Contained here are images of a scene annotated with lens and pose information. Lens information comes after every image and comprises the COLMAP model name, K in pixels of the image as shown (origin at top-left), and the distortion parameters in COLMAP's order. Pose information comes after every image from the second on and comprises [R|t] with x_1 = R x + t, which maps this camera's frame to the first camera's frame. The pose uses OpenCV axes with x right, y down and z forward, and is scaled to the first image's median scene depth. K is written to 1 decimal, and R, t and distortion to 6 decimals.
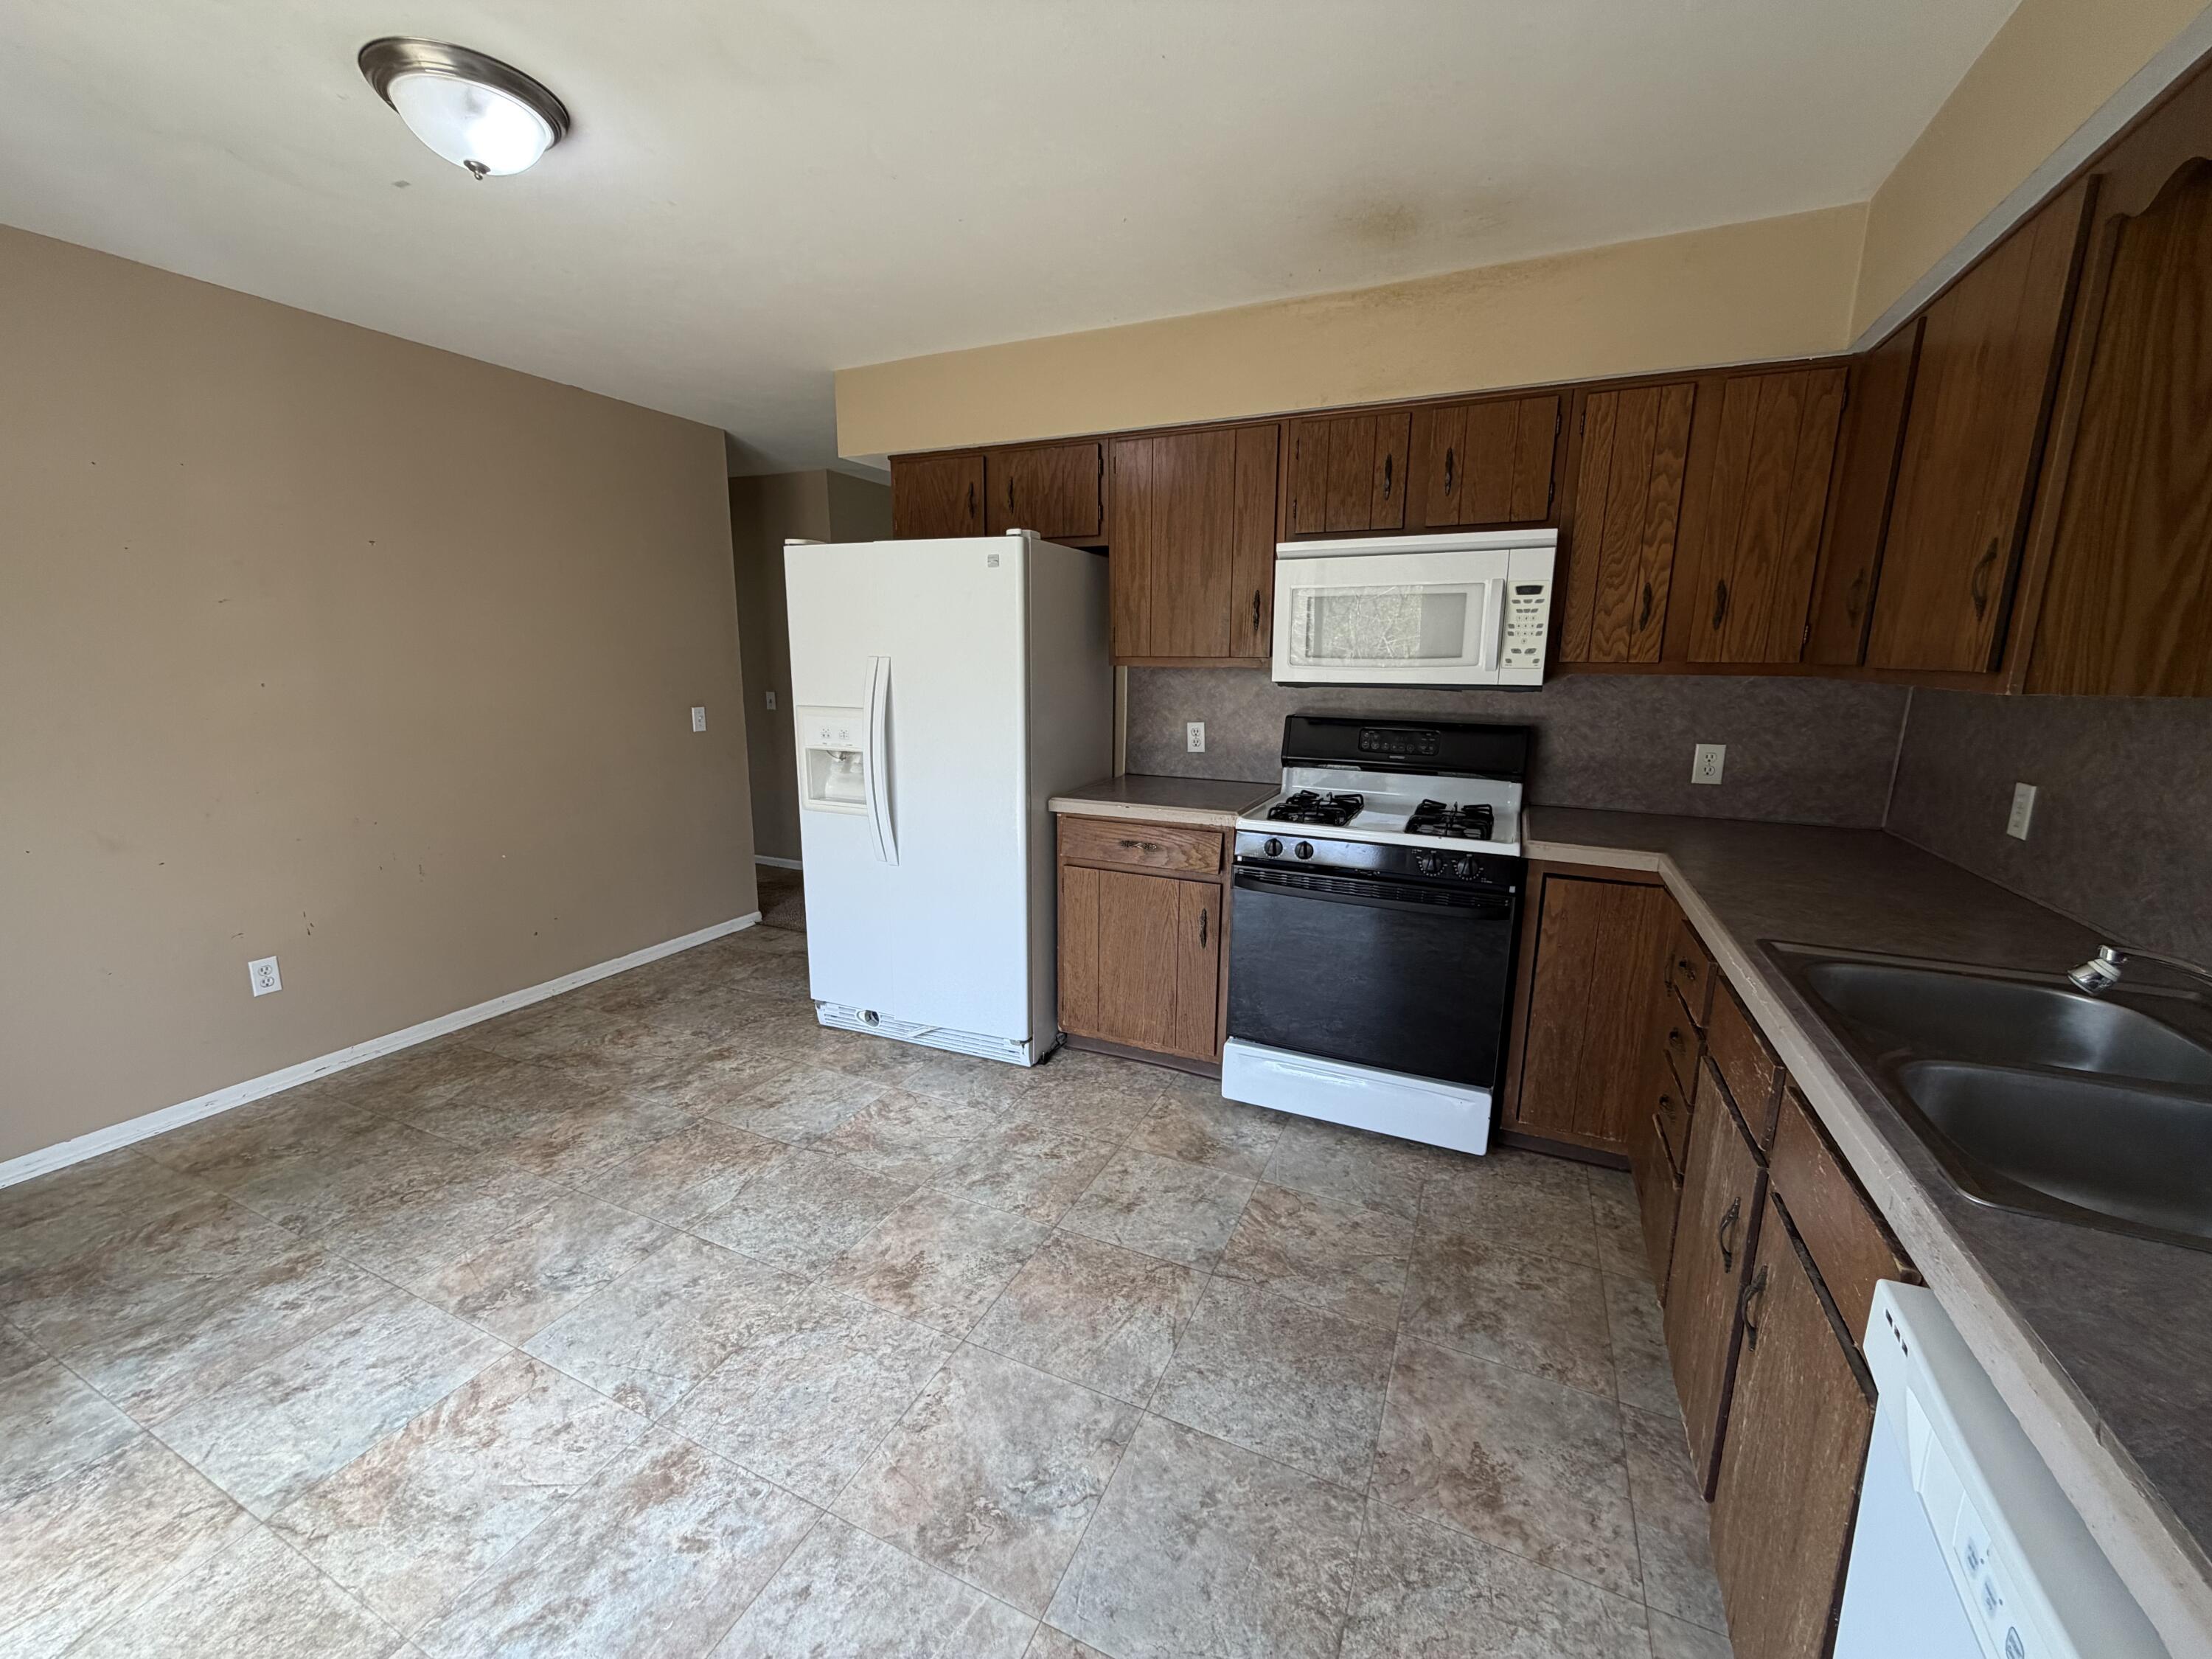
lens RADIAL K [[888.0, 0, 1103.8], [0, 888.0, 828.9], [0, 0, 1]] dist [-0.000963, 0.000301]
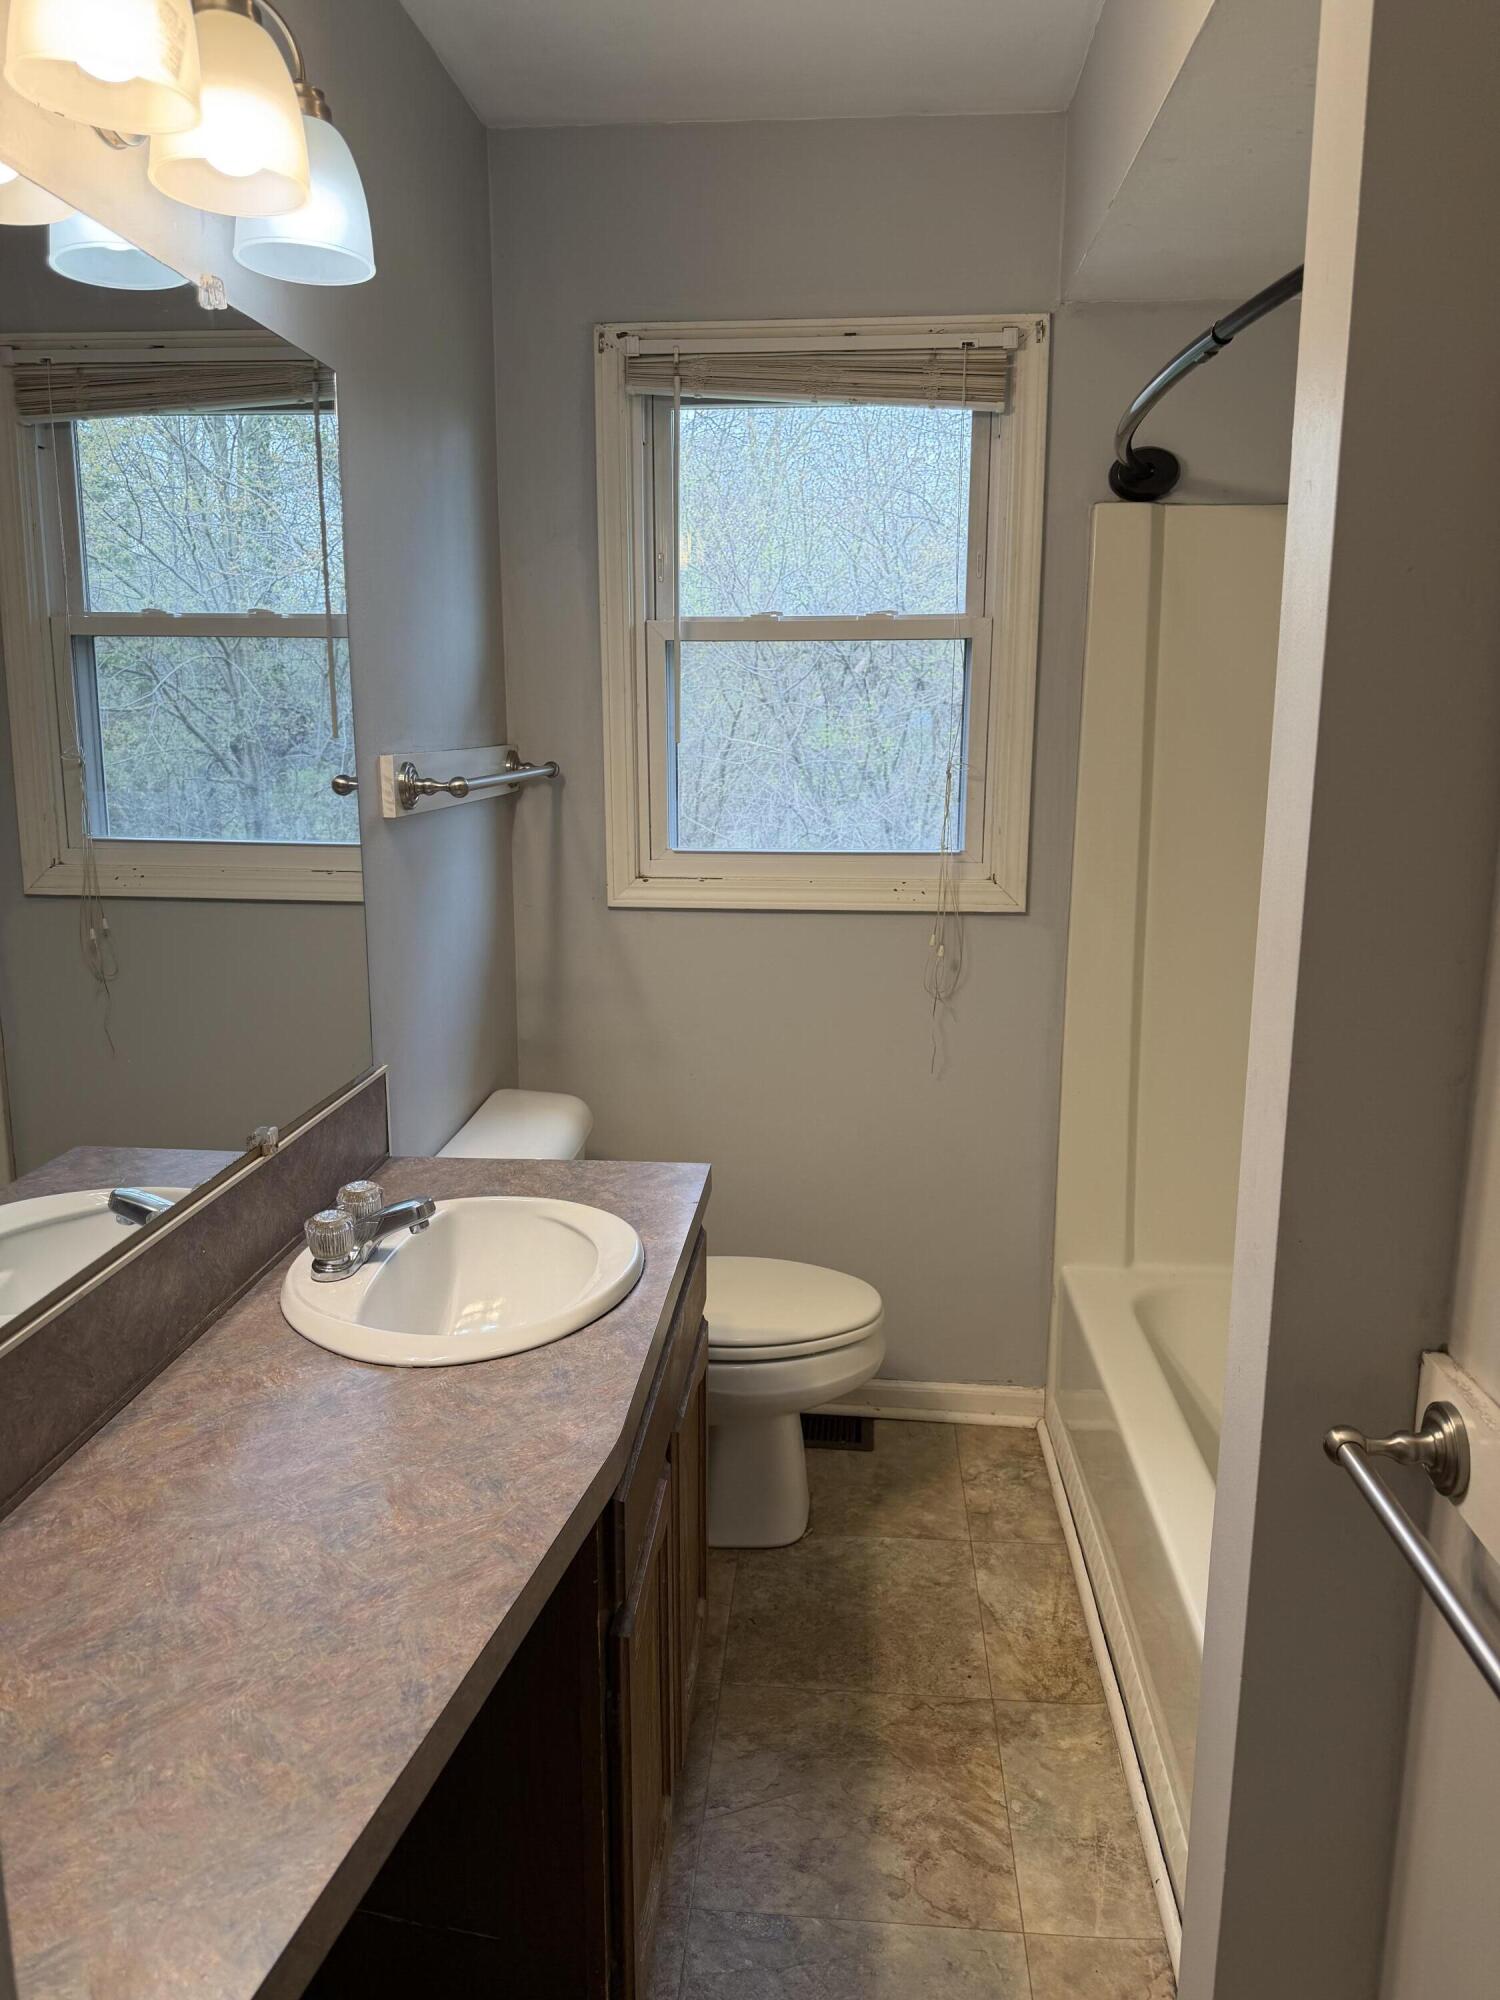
lens RADIAL K [[1414.8, 0, 751.4], [0, 1414.8, 999.0], [0, 0, 1]] dist [-0.049844, -0.003278]
pose [[-0.935689, 0.068591, -0.346096, 0.650476], [-0.073283, 0.921749, 0.380800, -0.371401], [0.345133, 0.381673, -0.857443, 1.740808]]
